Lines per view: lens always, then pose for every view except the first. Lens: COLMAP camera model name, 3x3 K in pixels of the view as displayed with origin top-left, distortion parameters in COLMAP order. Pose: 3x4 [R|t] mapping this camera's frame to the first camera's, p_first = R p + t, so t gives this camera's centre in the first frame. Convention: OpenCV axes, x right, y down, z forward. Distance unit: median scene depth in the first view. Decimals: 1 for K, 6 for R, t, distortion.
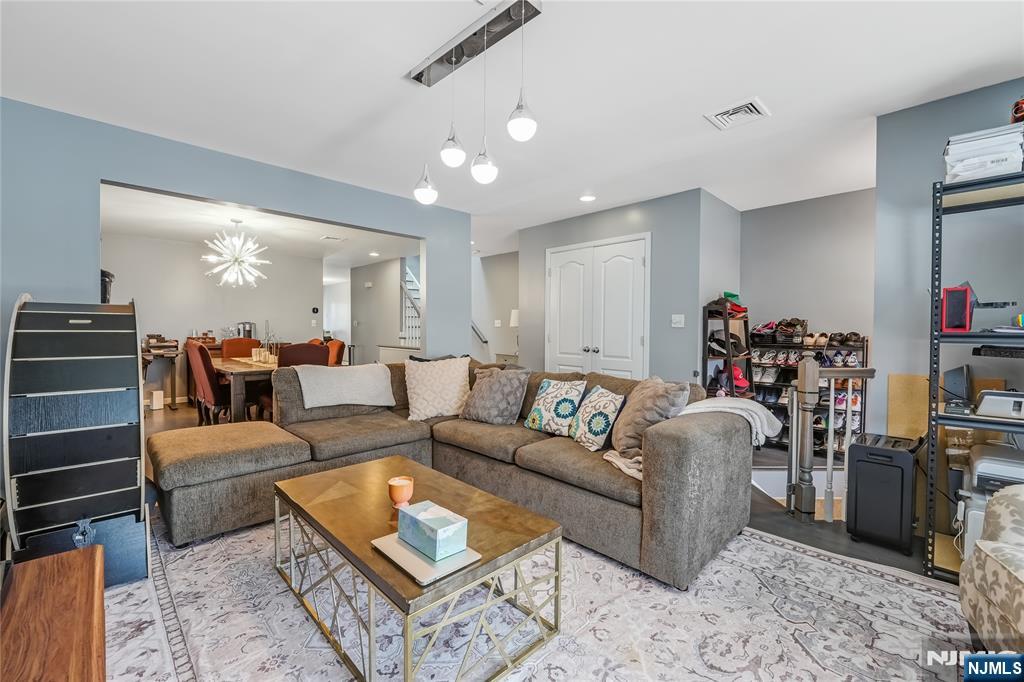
lens RADIAL K [[430.9, 0, 519.2], [0, 430.9, 338.1], [0, 0, 1]] dist [-0.001740, -0.000638]
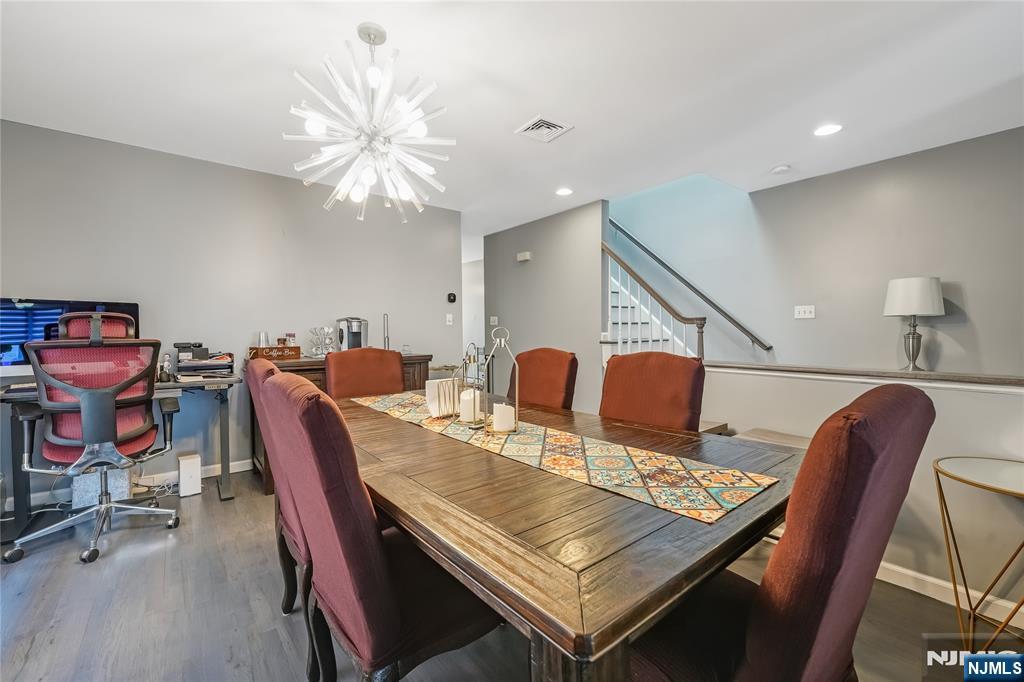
lens RADIAL K [[430.9, 0, 519.2], [0, 430.9, 338.1], [0, 0, 1]] dist [-0.001740, -0.000638]
pose [[0.995089, -0.015945, -0.097687, -0.401140], [0.015373, 0.999860, -0.006606, -0.004776], [0.097778, 0.005071, 0.995195, 0.520104]]
